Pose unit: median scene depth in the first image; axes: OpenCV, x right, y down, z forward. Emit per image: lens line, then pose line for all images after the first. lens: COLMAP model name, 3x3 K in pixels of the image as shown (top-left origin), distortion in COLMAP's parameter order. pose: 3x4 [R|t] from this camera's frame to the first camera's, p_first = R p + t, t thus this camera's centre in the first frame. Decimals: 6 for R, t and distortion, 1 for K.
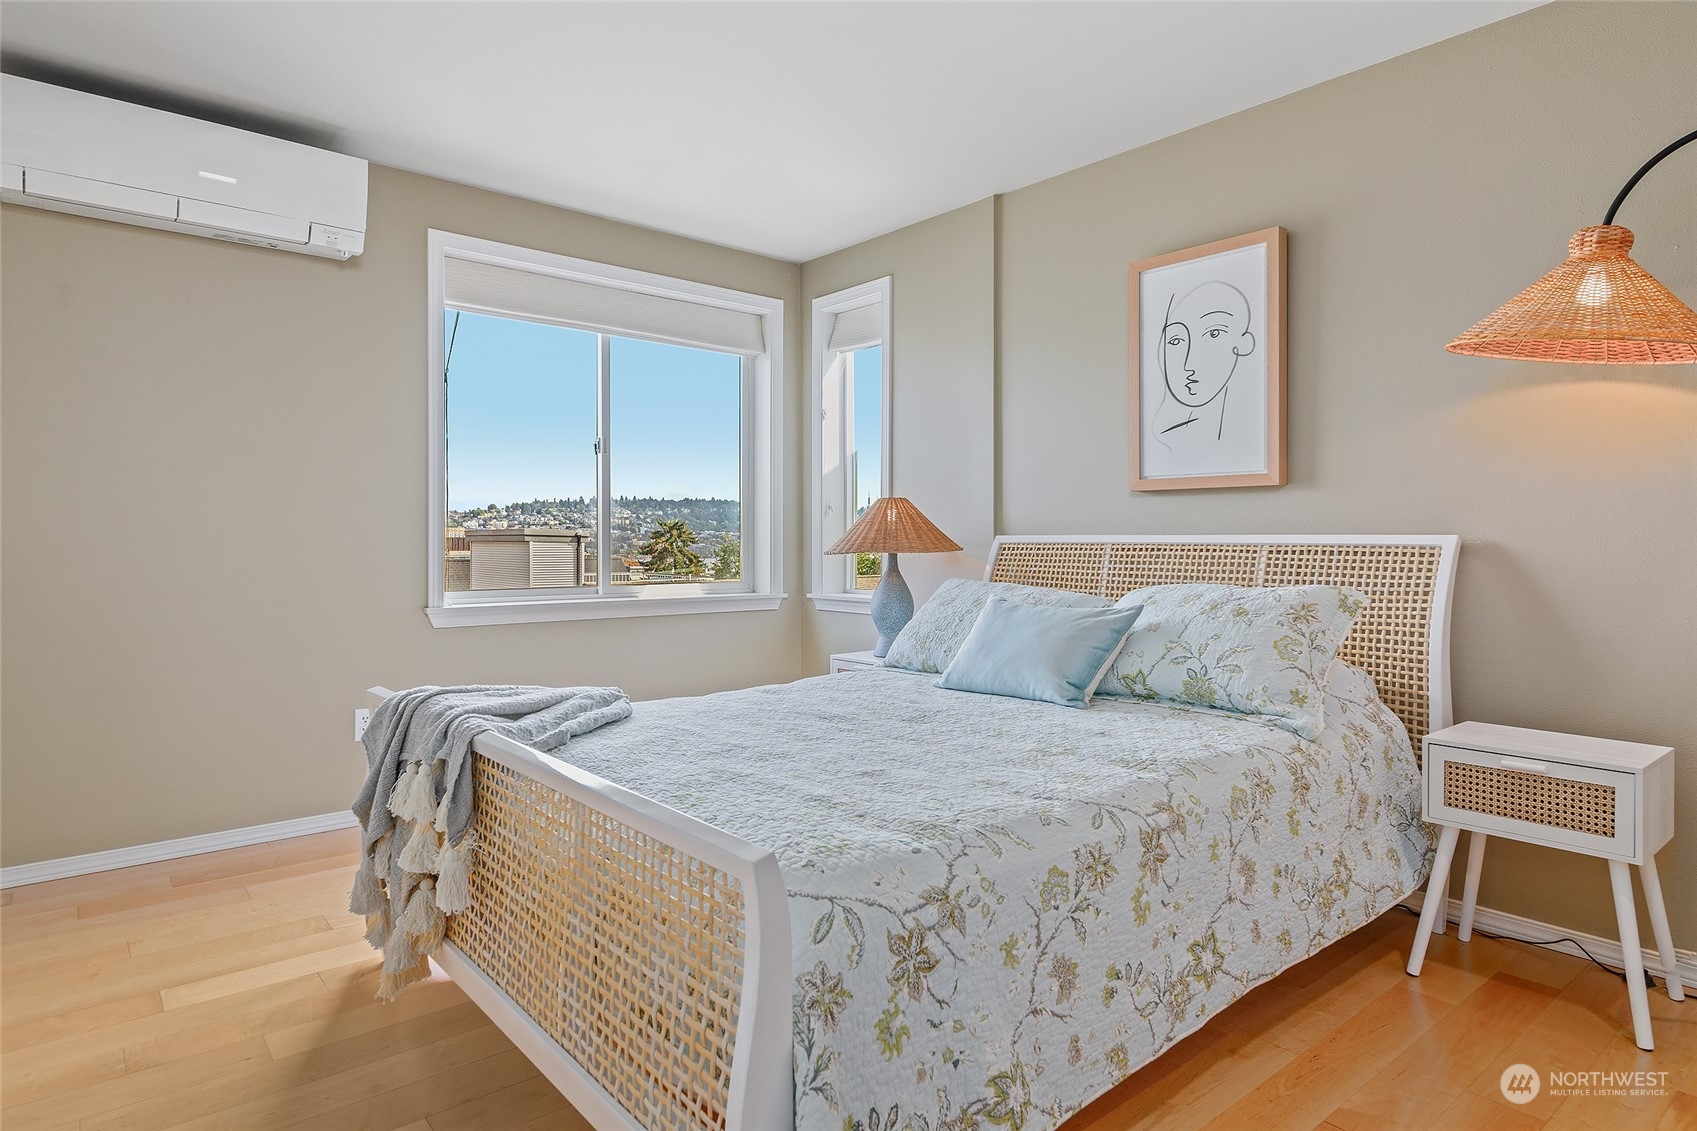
lens RADIAL K [[969.1, 0, 854.3], [0, 969.1, 537.0], [0, 0, 1]] dist [-0.004321, -0.000763]
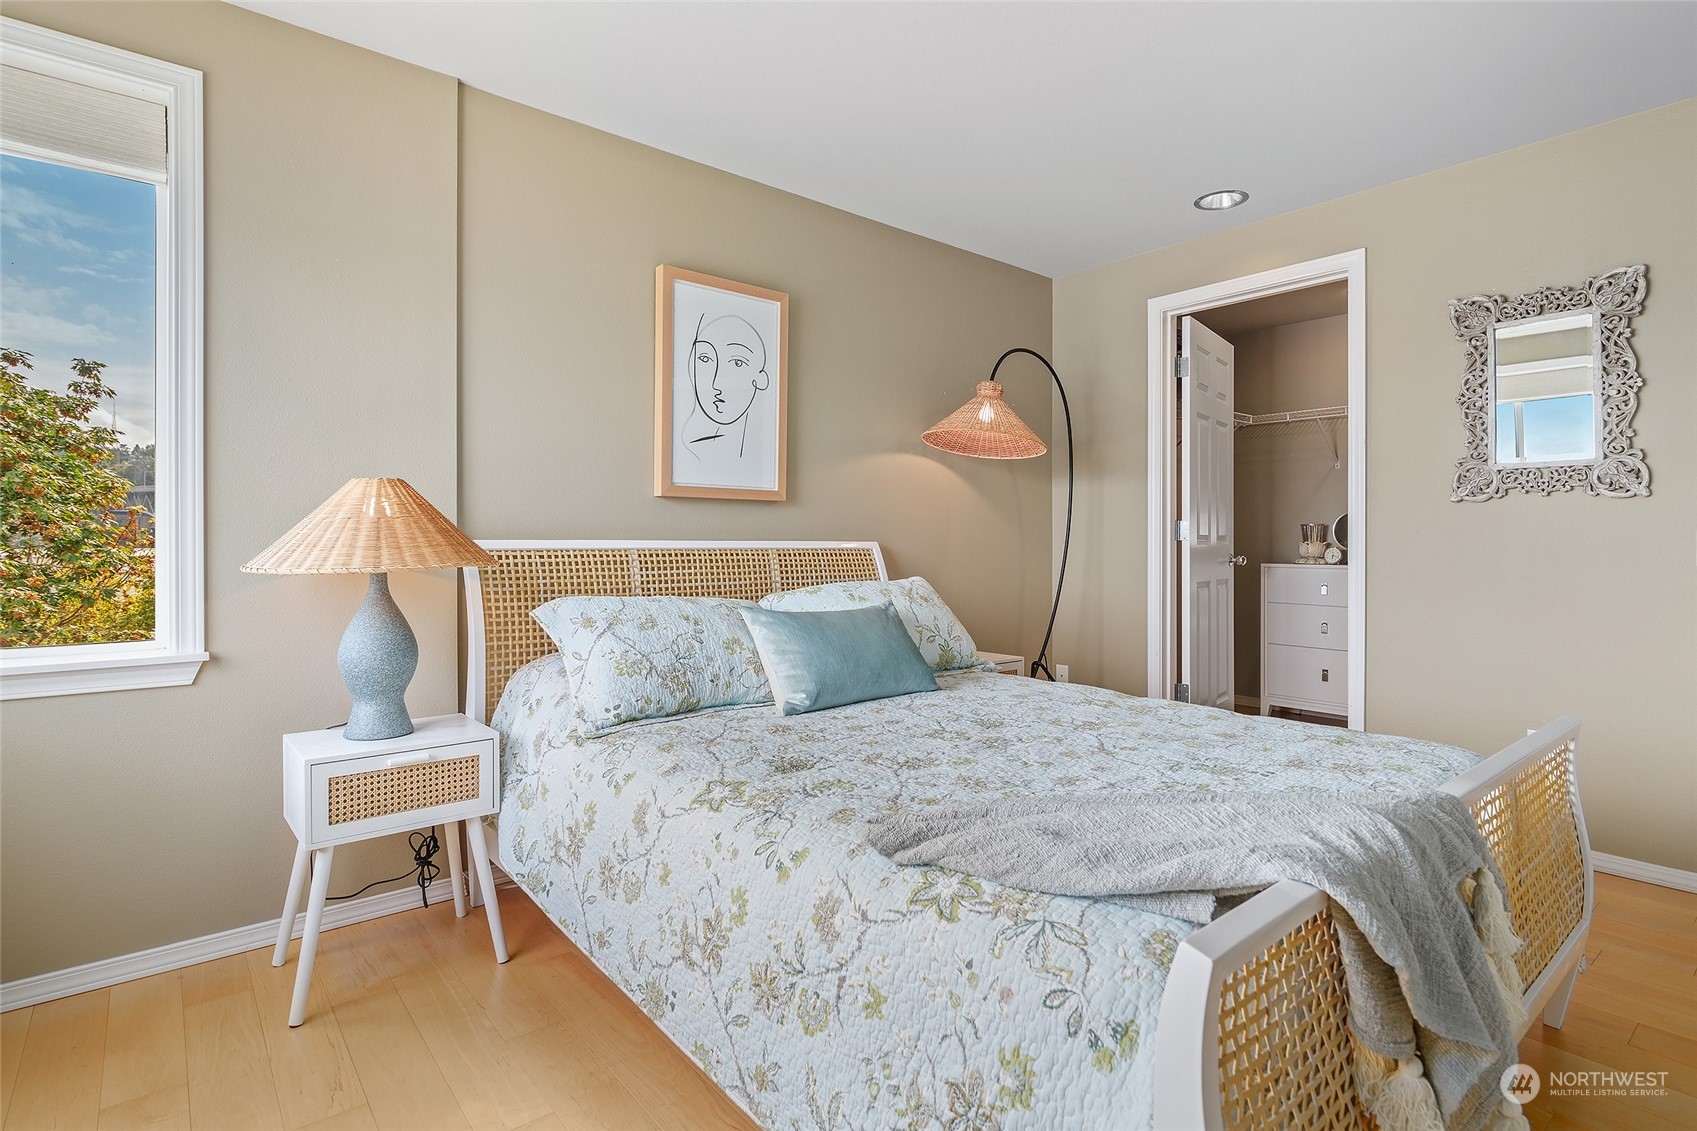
lens RADIAL K [[833.0, 0, 851.0], [0, 833.0, 544.4], [0, 0, 1]] dist [0.003545, 0.000341]
pose [[0.010510, -0.000962, 0.999944, -0.590493], [-0.003331, 0.999994, 0.000997, 0.000763], [-0.999939, -0.003341, 0.010507, 0.838971]]
